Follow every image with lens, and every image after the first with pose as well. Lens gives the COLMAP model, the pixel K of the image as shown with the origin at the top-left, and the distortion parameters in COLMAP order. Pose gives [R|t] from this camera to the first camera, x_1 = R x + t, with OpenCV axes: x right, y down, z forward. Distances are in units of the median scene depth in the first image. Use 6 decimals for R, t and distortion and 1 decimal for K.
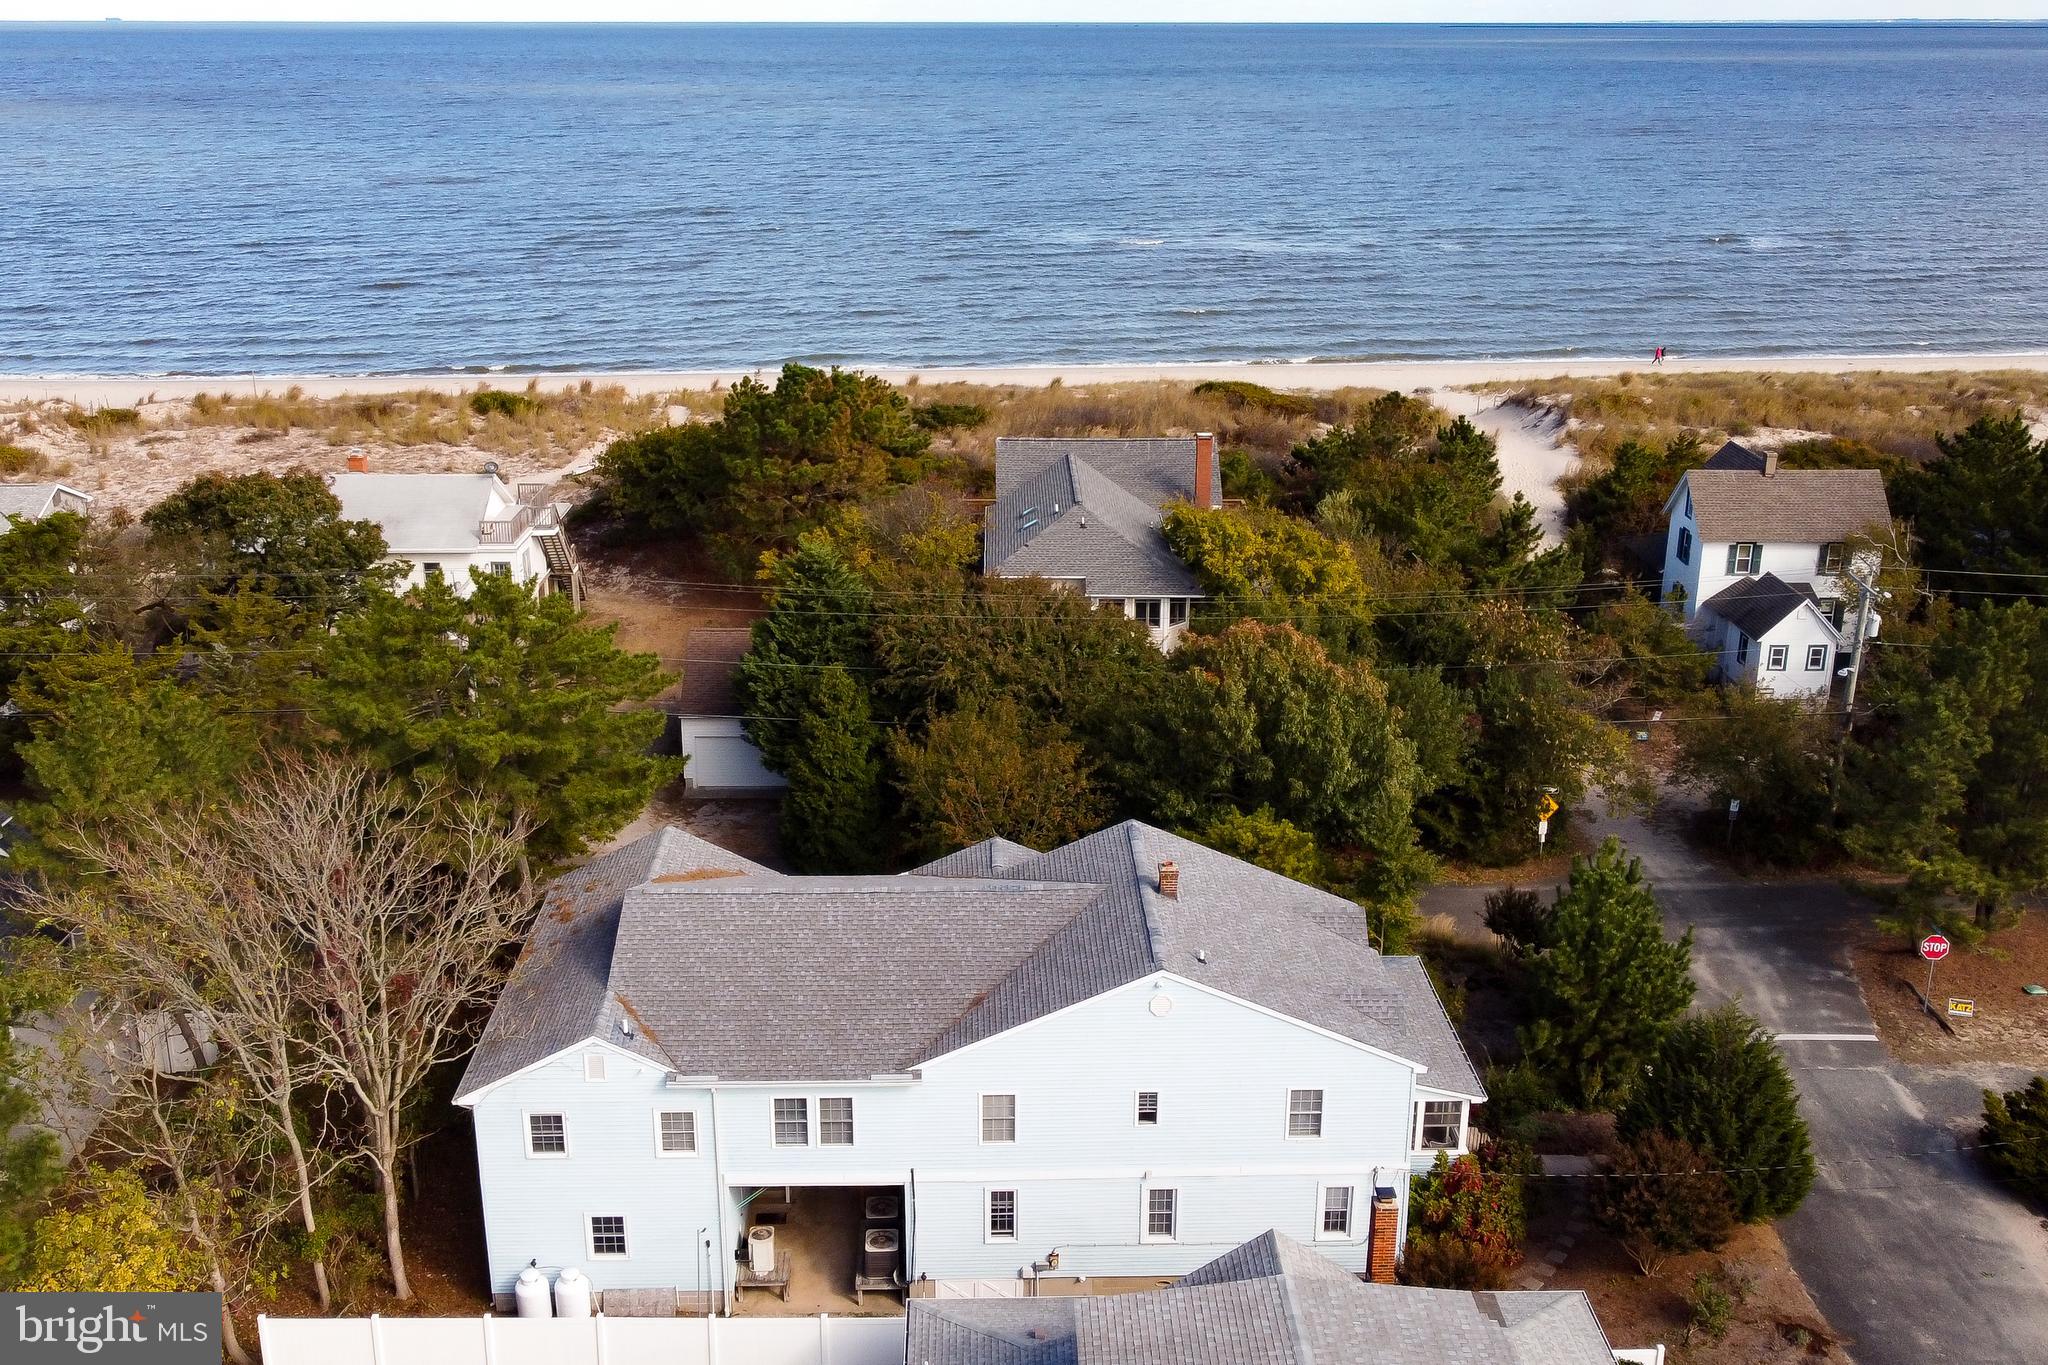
lens RADIAL K [[1976.9, 0, 852.7], [0, 1976.9, 681.6], [0, 0, 1]] dist [-0.008013, -0.009511]
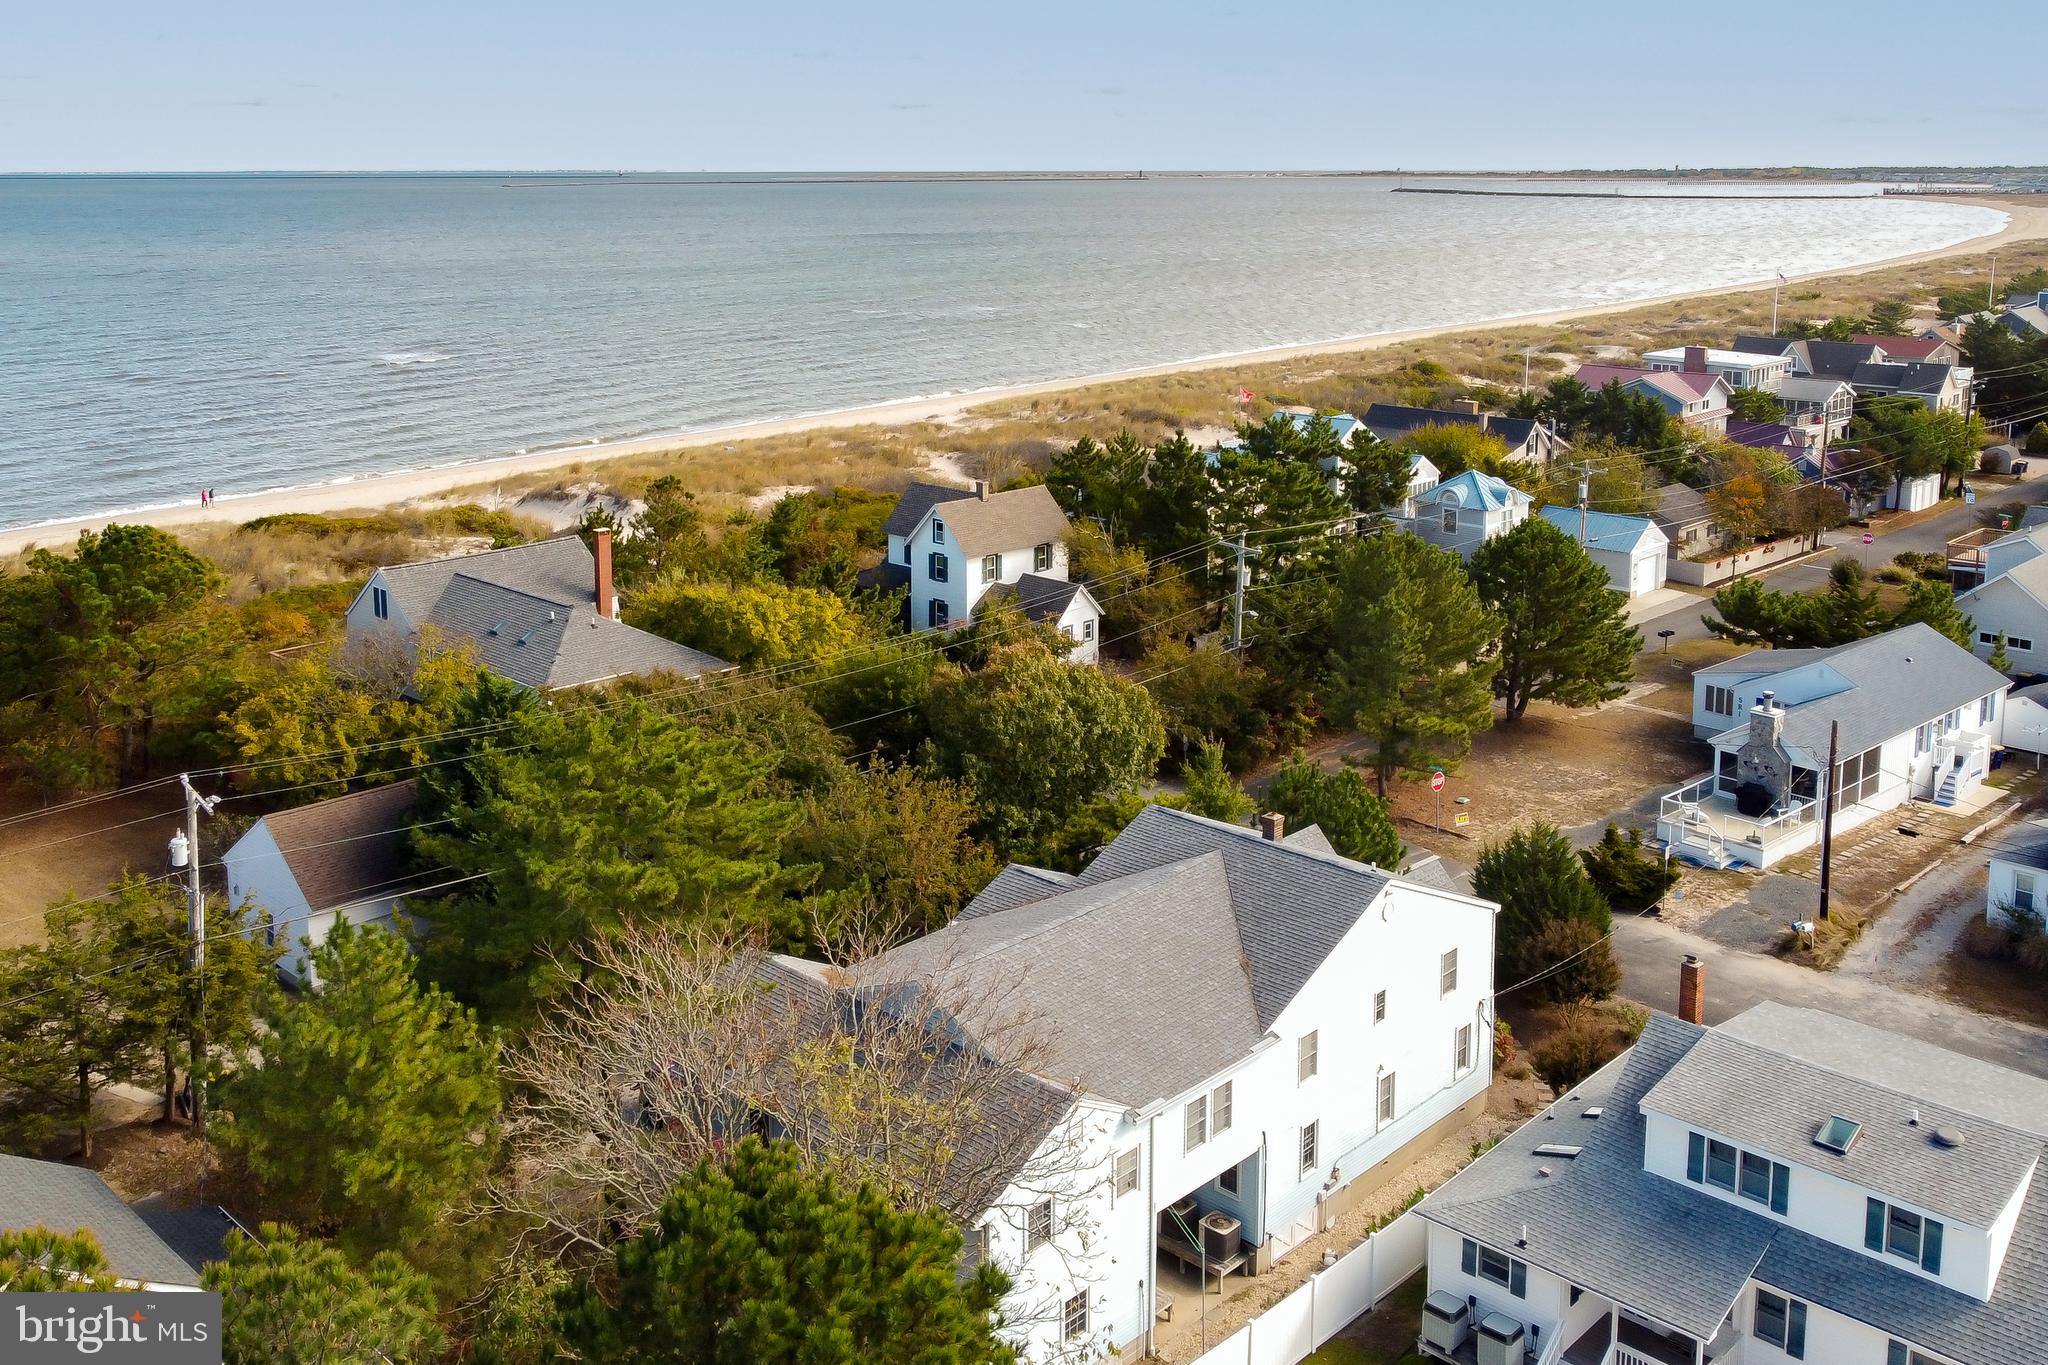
lens RADIAL K [[1976.9, 0, 852.7], [0, 1976.9, 681.6], [0, 0, 1]] dist [-0.008013, -0.009511]
pose [[0.683166, -0.173508, 0.709352, -0.821613], [0.232873, 0.972412, 0.013577, -0.052983], [-0.692138, 0.155914, 0.704724, 0.366815]]
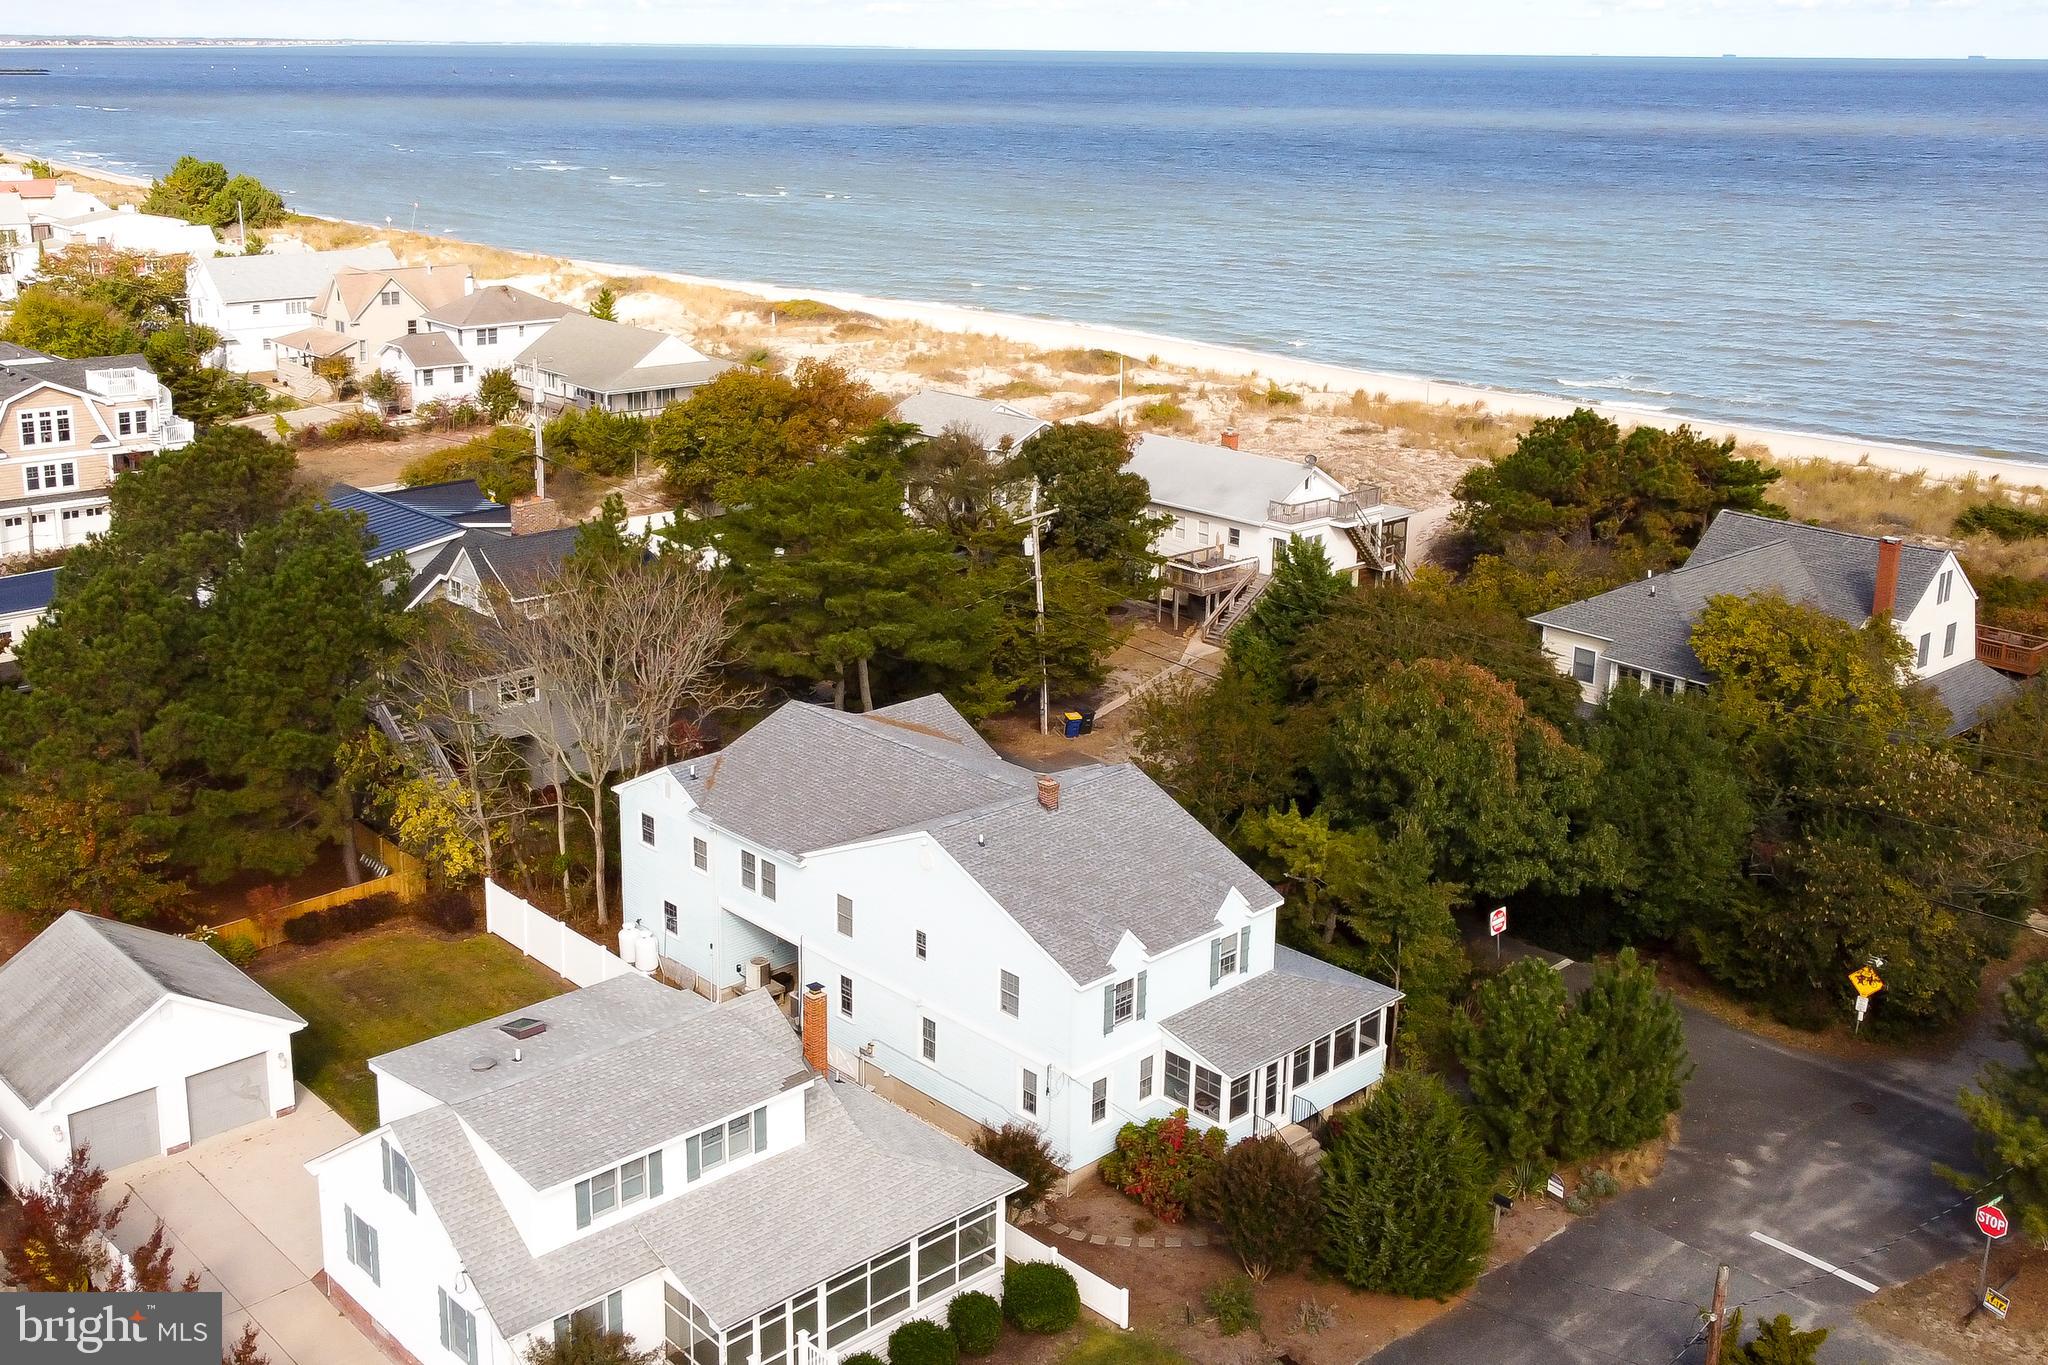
lens RADIAL K [[1976.9, 0, 852.7], [0, 1976.9, 681.6], [0, 0, 1]] dist [-0.008013, -0.009511]
pose [[0.665147, 0.242515, -0.706234, 0.921317], [-0.255960, 0.962539, 0.089460, -0.038567], [0.701473, 0.121263, 0.702304, 0.090082]]
